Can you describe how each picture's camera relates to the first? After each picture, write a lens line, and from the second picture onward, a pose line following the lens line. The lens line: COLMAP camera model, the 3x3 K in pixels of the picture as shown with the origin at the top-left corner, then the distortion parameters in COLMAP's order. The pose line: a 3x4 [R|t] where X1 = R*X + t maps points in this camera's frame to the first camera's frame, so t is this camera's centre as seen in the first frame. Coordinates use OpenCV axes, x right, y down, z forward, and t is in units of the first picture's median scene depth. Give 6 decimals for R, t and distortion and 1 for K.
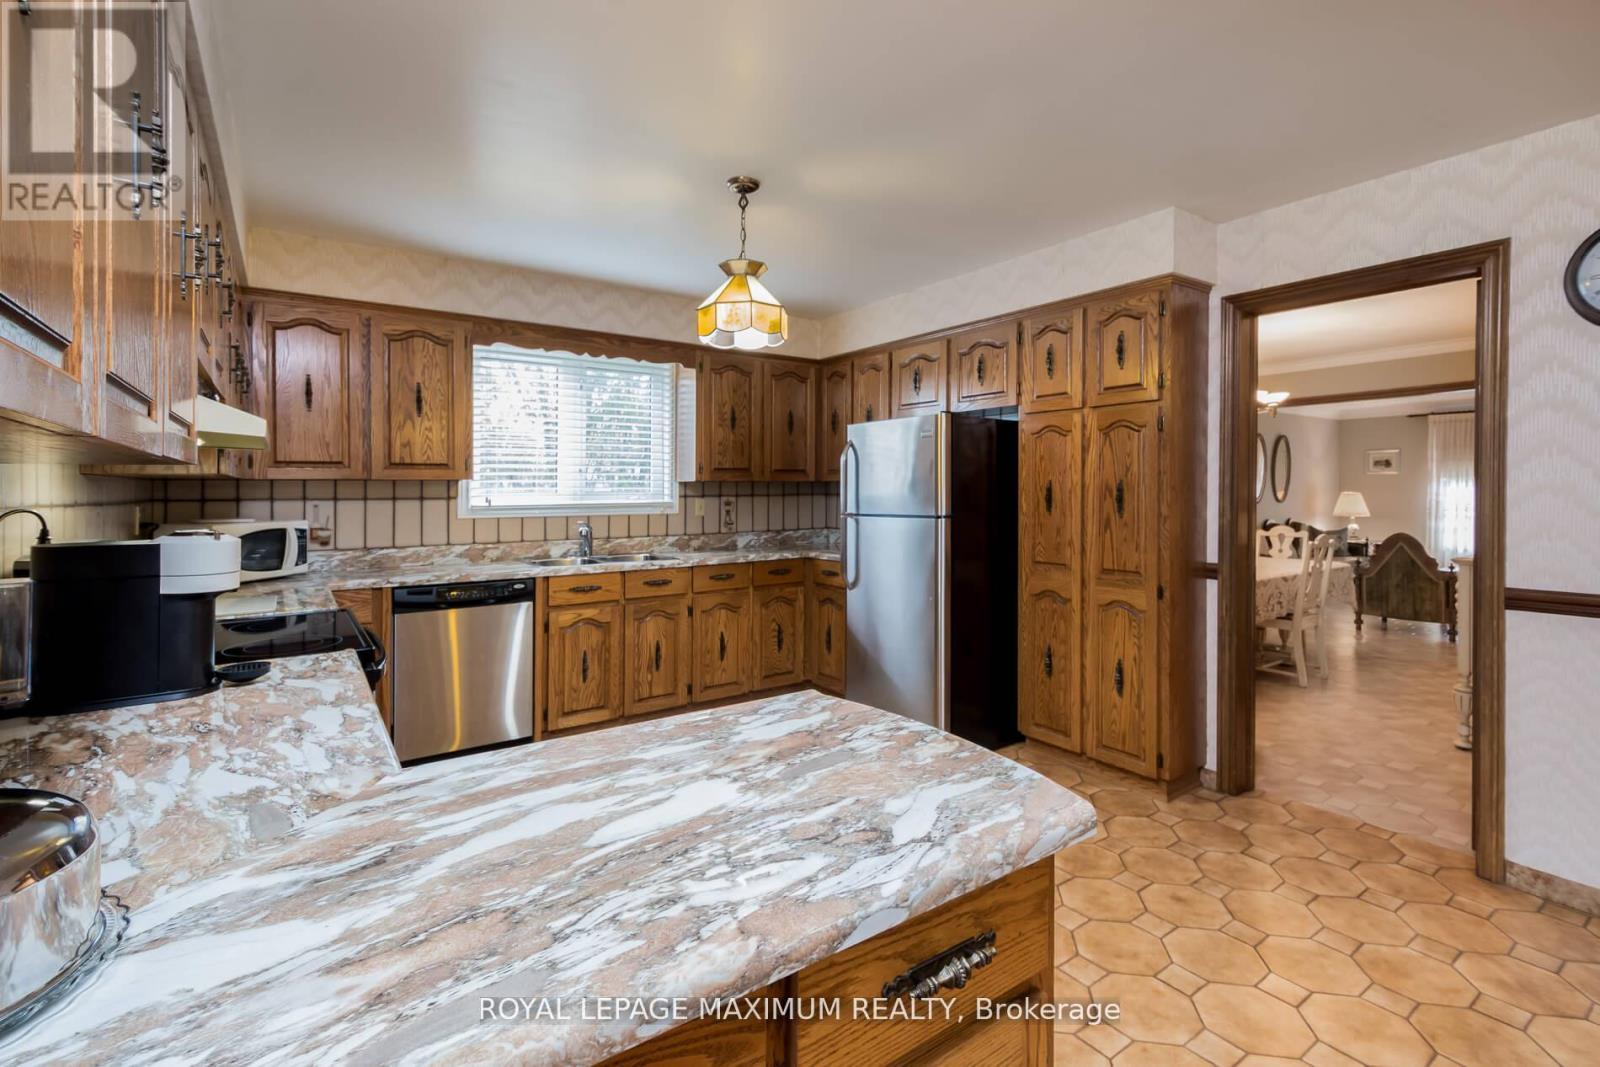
lens RADIAL K [[727.0, 0, 824.9], [0, 727.0, 490.5], [0, 0, 1]] dist [0.013118, 0.000085]
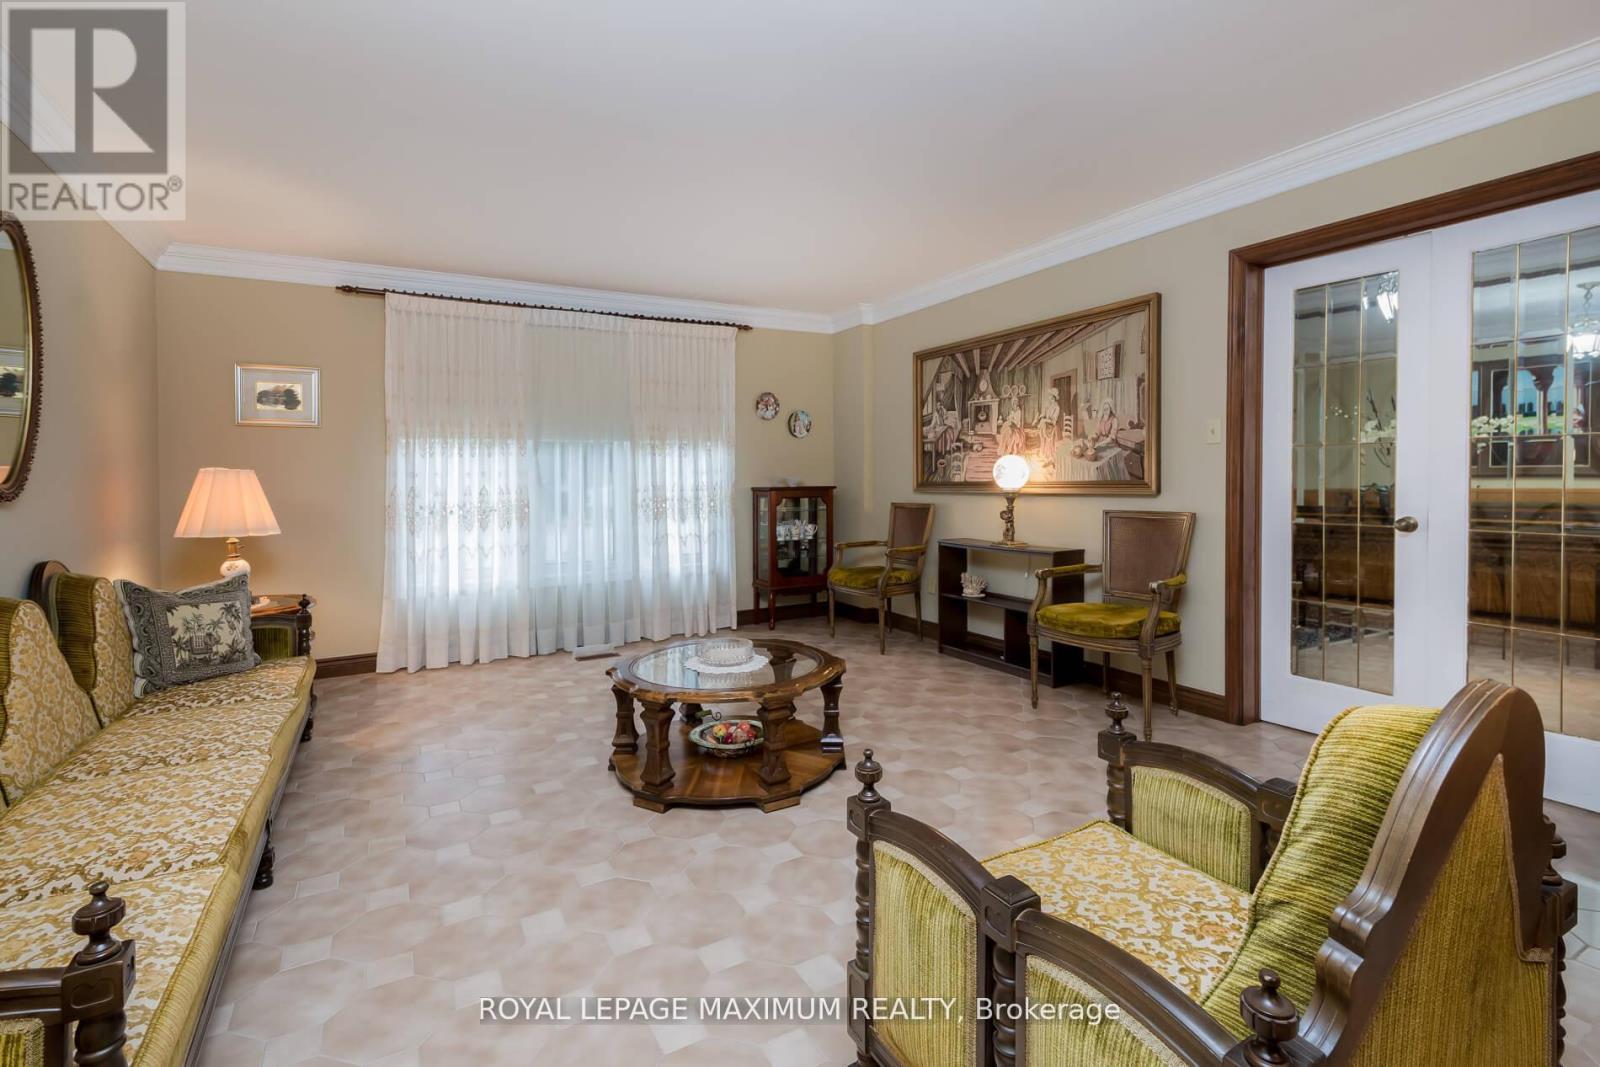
lens RADIAL K [[734.6, 0, 803.4], [0, 734.6, 502.7], [0, 0, 1]] dist [-0.000221, -0.000271]
pose [[0.116581, -0.021155, 0.992956, 0.617189], [0.012884, 0.999721, 0.019786, 0.023850], [-0.993098, 0.010487, 0.116821, 1.046872]]
